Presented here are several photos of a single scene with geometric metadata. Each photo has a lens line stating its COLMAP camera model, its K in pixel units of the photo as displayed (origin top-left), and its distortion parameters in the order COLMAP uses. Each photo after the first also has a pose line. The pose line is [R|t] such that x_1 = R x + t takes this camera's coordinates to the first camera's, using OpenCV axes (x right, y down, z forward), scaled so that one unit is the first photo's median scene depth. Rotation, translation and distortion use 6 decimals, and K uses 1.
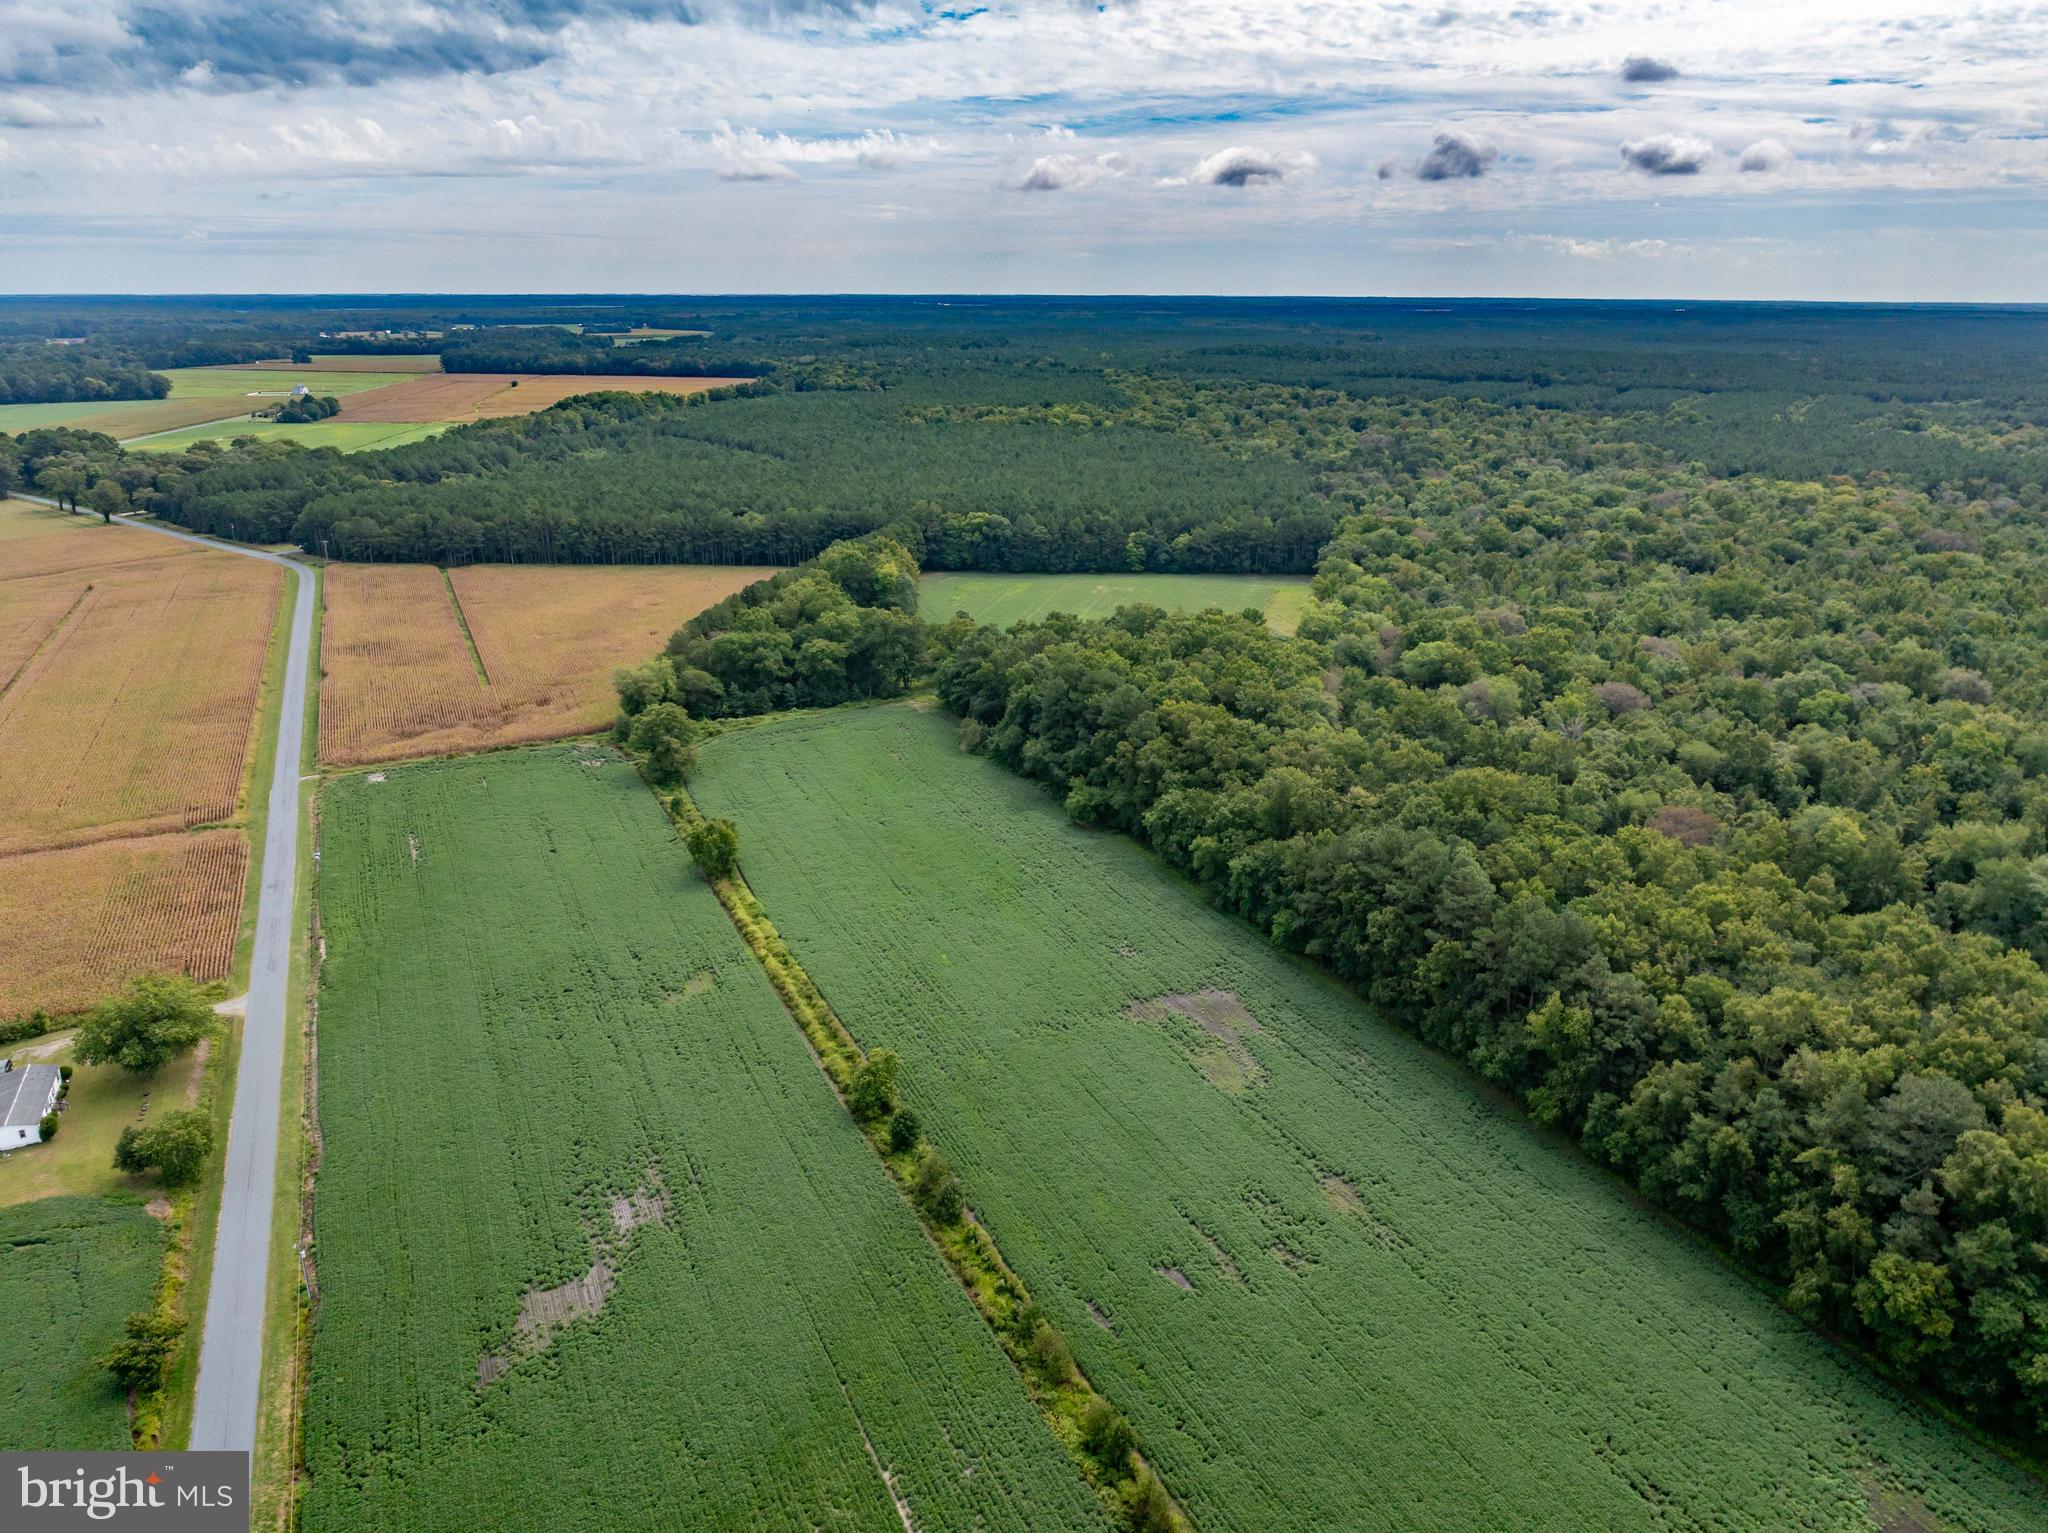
lens RADIAL K [[1438.0, 0, 1031.7], [0, 1438.0, 759.1], [0, 0, 1]] dist [-0.036013, 0.024869]
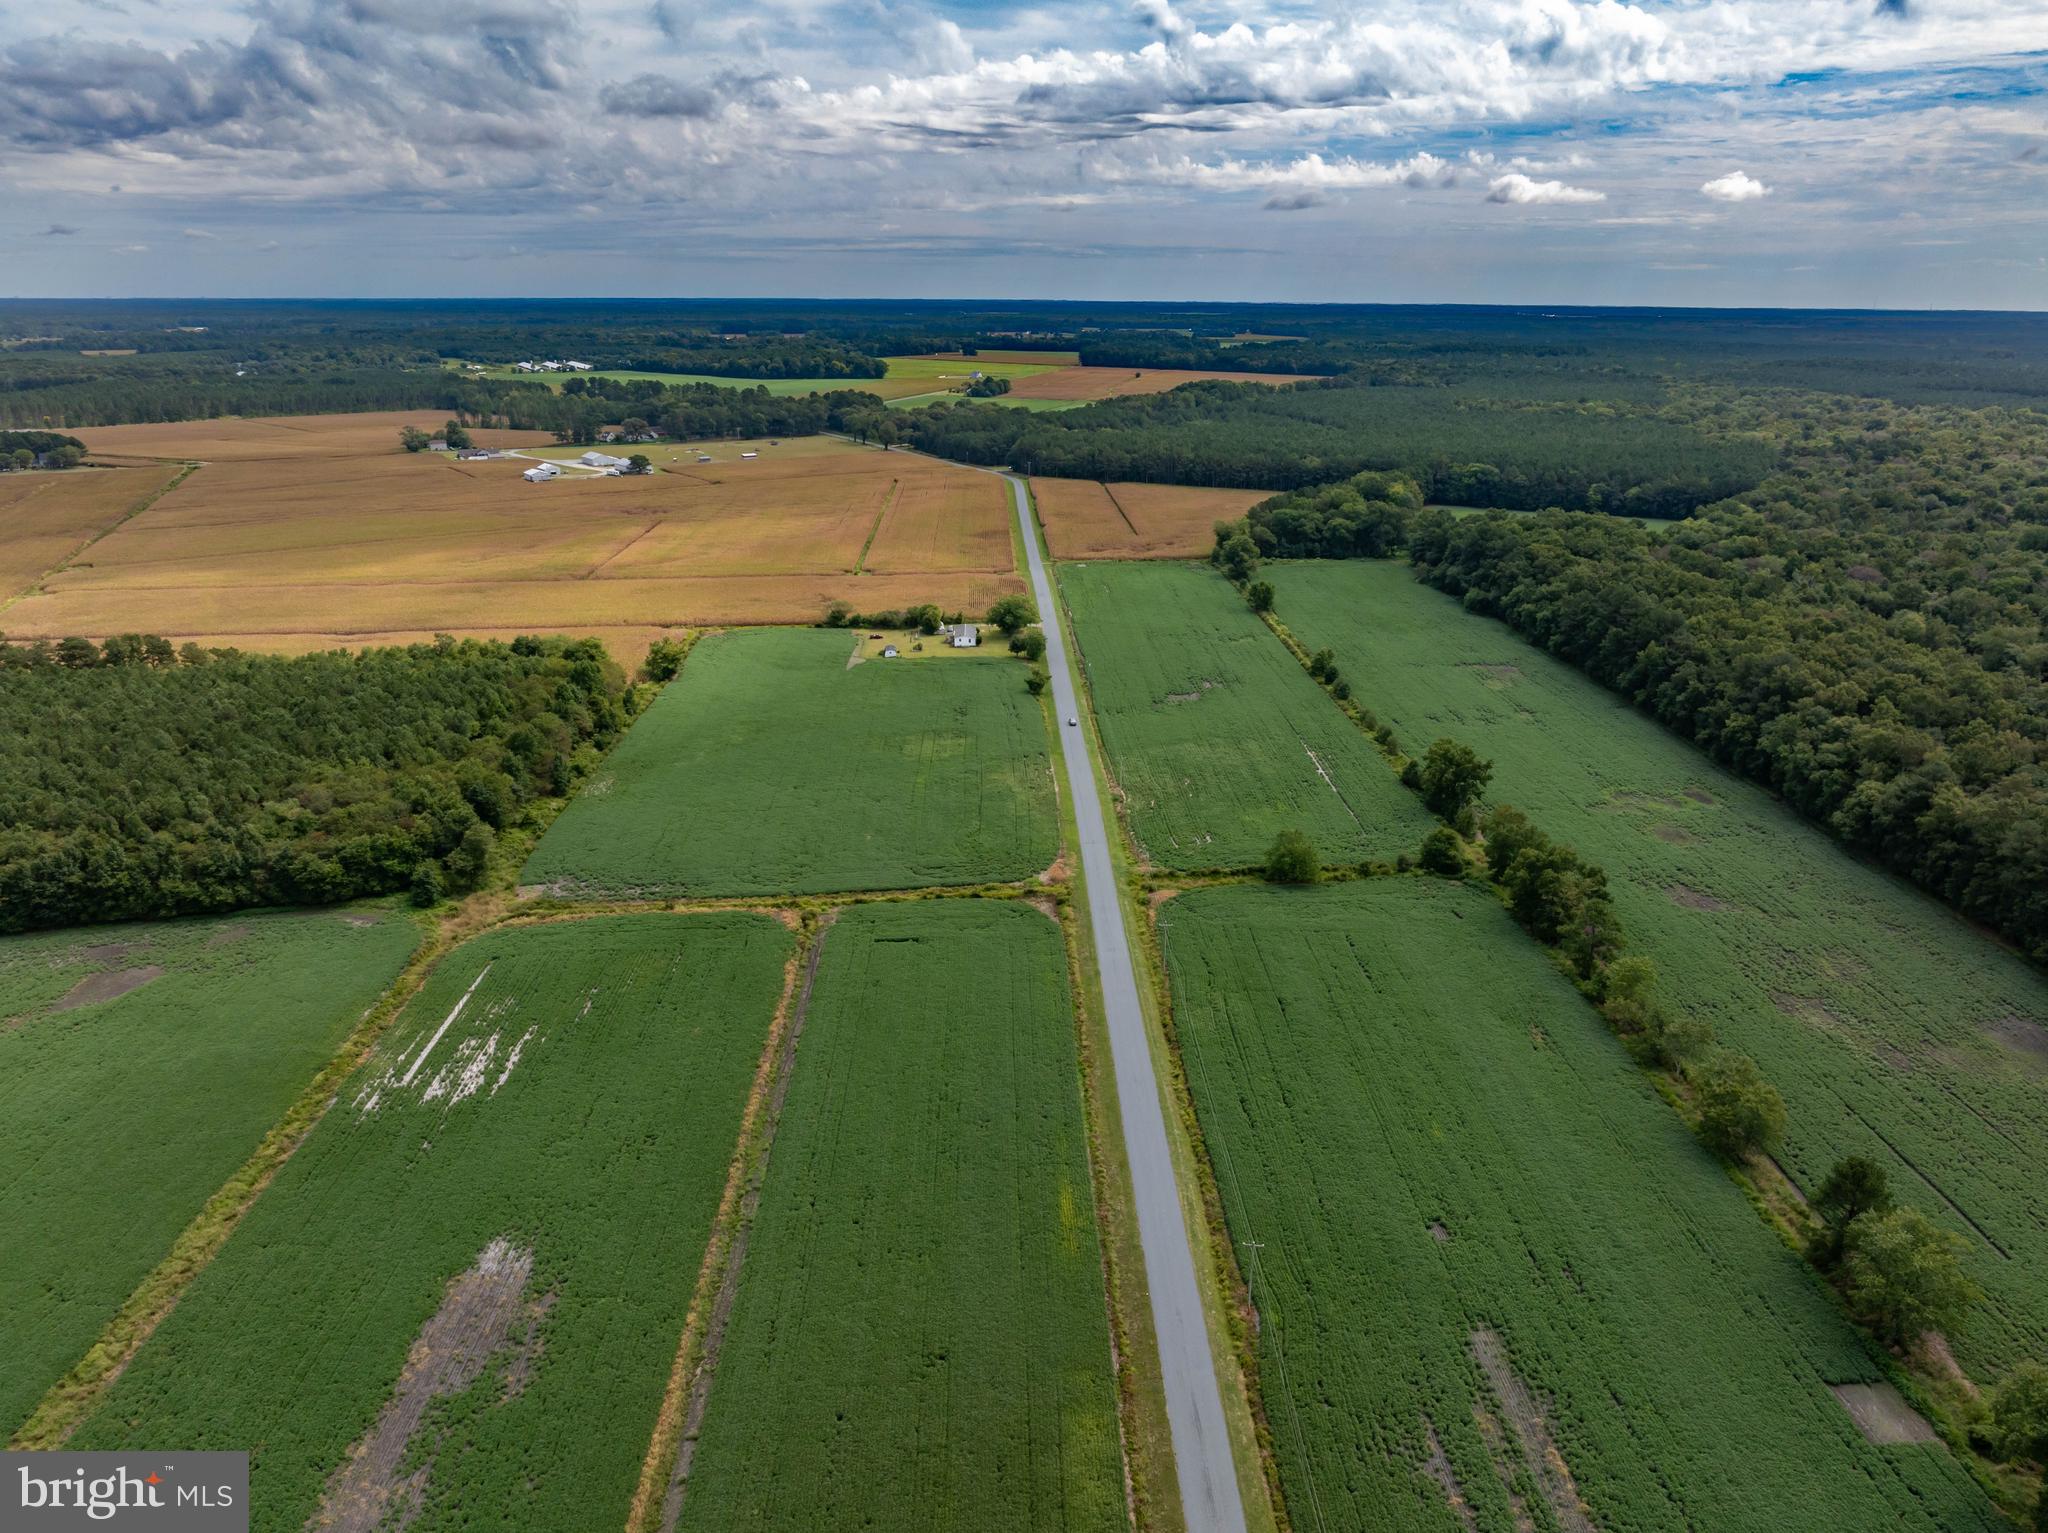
lens RADIAL K [[1438.0, 0, 1031.7], [0, 1438.0, 767.3], [0, 0, 1]] dist [-0.036013, 0.024869]
pose [[0.922700, 0.121117, -0.366000, 0.090545], [-0.121235, 0.992363, 0.022755, 0.116252], [0.365960, 0.023375, 0.930337, -0.356763]]
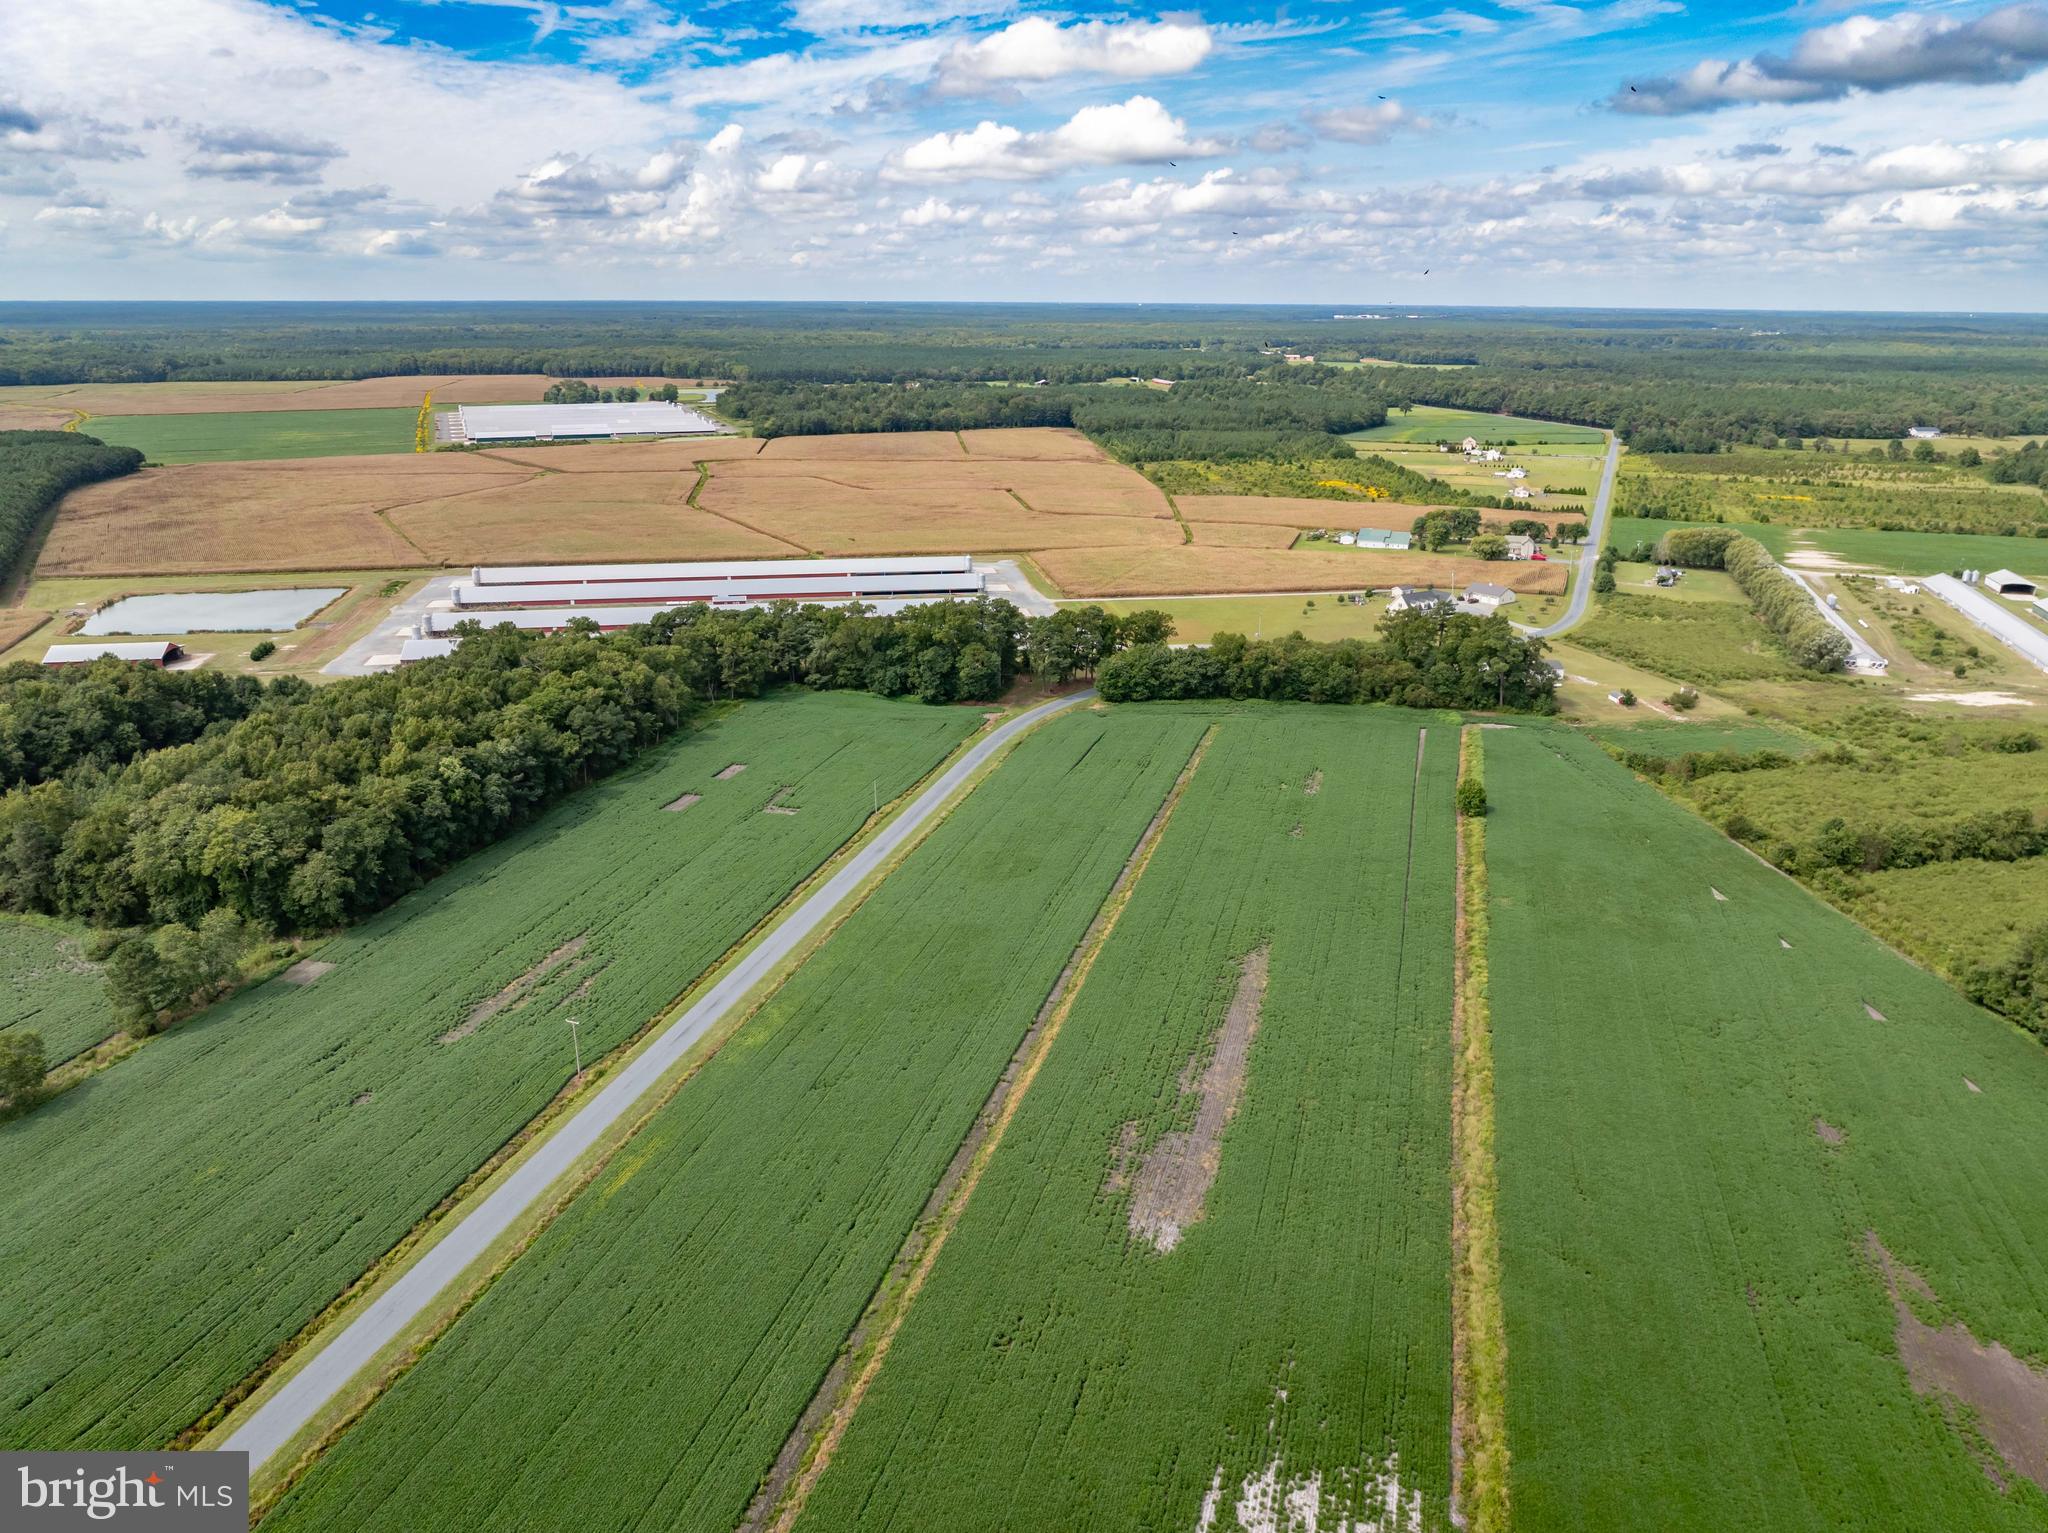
lens RADIAL K [[1438.0, 0, 1030.4], [0, 1438.0, 757.3], [0, 0, 1]] dist [-0.036013, 0.024869]
pose [[-0.765492, -0.208367, 0.608774, -0.207793], [0.190312, 0.830467, 0.523551, 0.005198], [-0.614657, 0.516631, -0.596061, -0.021048]]
